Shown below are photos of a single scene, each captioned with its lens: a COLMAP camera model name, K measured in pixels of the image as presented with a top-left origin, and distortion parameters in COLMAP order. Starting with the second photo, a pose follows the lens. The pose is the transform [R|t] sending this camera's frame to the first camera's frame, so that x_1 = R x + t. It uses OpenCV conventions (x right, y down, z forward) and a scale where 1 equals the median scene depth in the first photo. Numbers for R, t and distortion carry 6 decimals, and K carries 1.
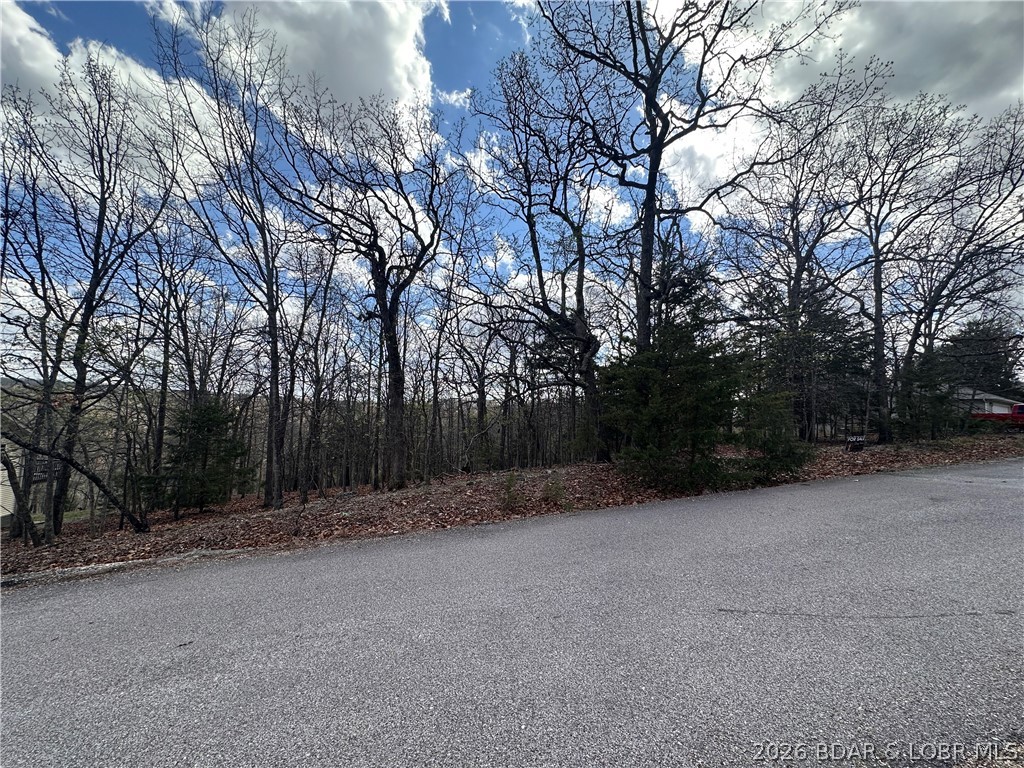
lens RADIAL K [[399.0, 0, 511.5], [0, 399.0, 381.8], [0, 0, 1]] dist [-0.001077, 0.000440]
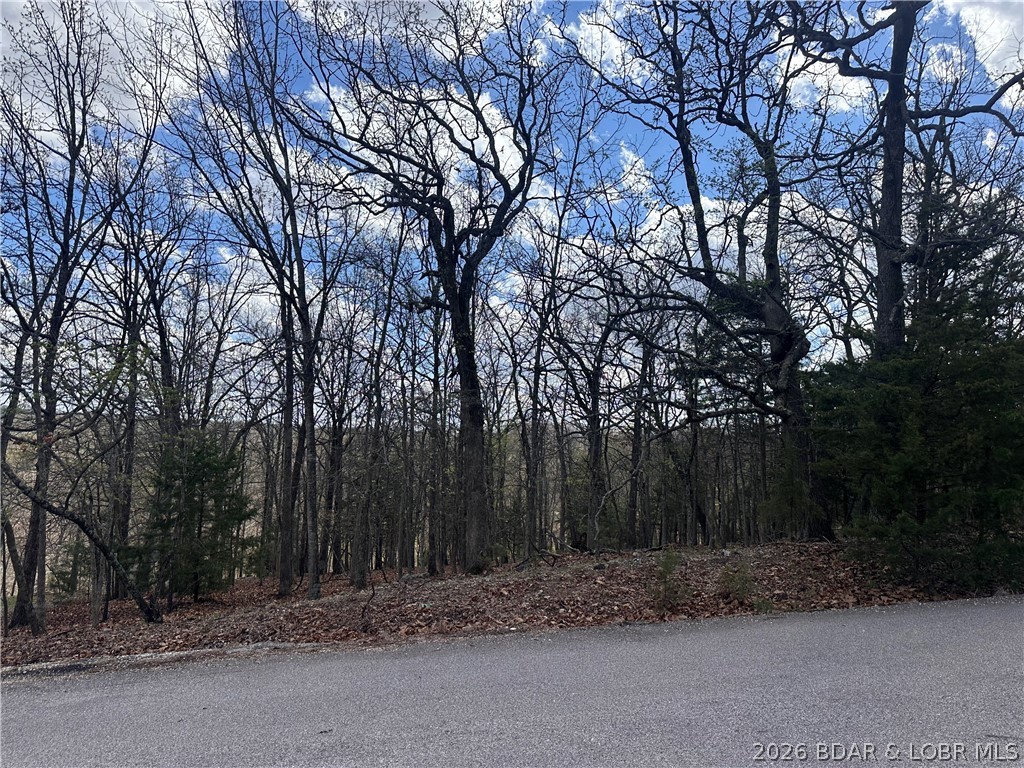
lens RADIAL K [[693.6, 0, 511.7], [0, 693.6, 390.6], [0, 0, 1]] dist [0.050902, -0.051108]
pose [[0.982744, -0.017607, -0.184131, -0.024164], [0.016435, 0.999834, -0.007889, -0.019022], [0.184239, 0.004727, 0.982870, -0.104846]]
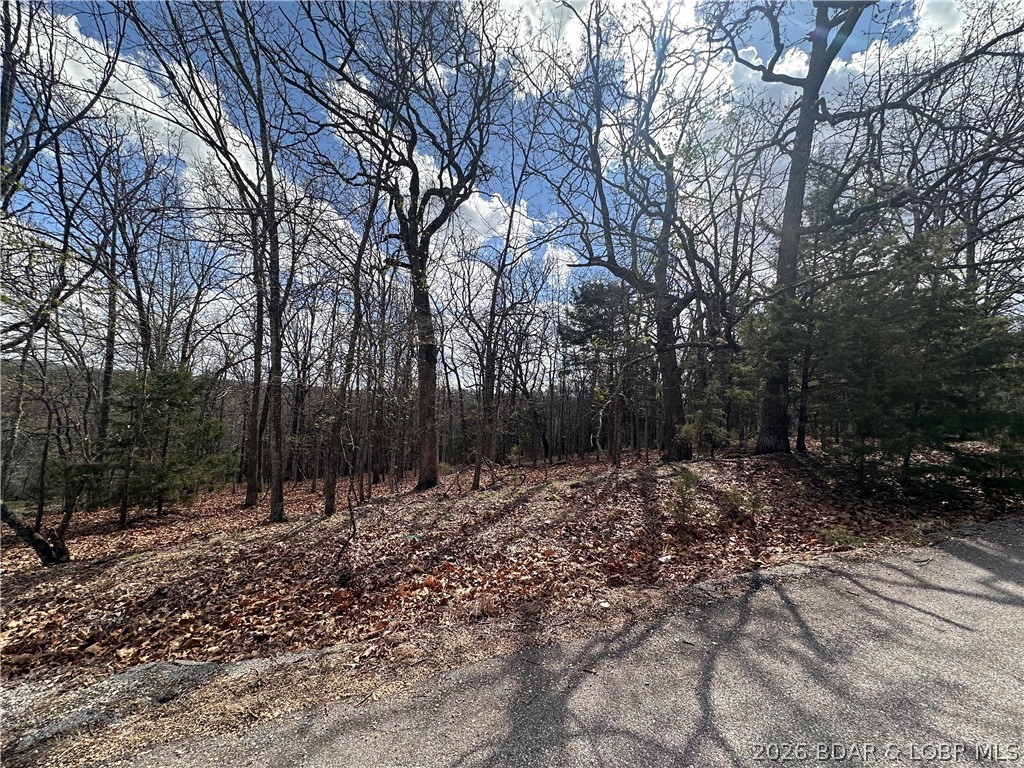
lens RADIAL K [[399.0, 0, 514.3], [0, 399.0, 379.4], [0, 0, 1]] dist [-0.001077, 0.000440]
pose [[0.997554, 0.025914, 0.064922, -0.199972], [-0.027073, 0.999488, 0.017027, 0.052573], [-0.064448, -0.018743, 0.997745, 0.255926]]
